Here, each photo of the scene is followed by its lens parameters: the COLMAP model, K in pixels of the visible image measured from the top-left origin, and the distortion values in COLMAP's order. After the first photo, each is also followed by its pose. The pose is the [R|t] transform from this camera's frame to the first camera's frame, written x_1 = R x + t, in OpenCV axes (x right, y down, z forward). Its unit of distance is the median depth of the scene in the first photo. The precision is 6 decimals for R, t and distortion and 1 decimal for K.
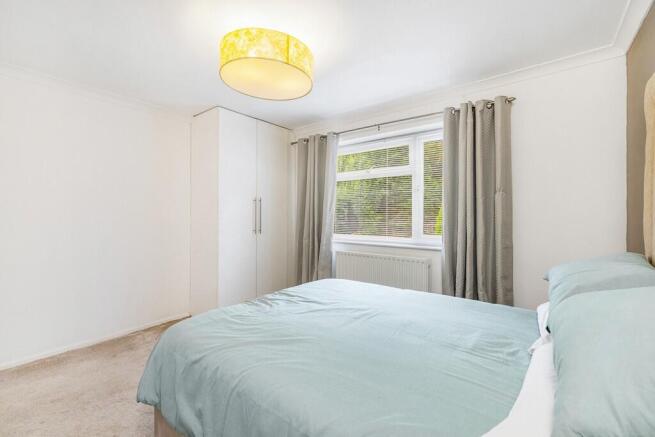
lens RADIAL K [[284.0, 0, 333.6], [0, 284.0, 216.7], [0, 0, 1]] dist [0.011699, 0.000037]
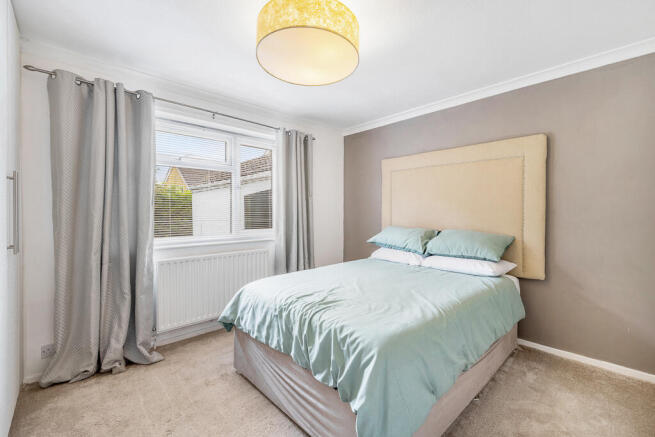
lens RADIAL K [[284.0, 0, 326.6], [0, 284.0, 214.1], [0, 0, 1]] dist [0.011699, 0.000037]
pose [[0.149099, -0.006953, 0.988798, -0.704425], [0.013510, 0.999896, 0.004994, 0.001566], [-0.988730, 0.012614, 0.149178, 0.521665]]
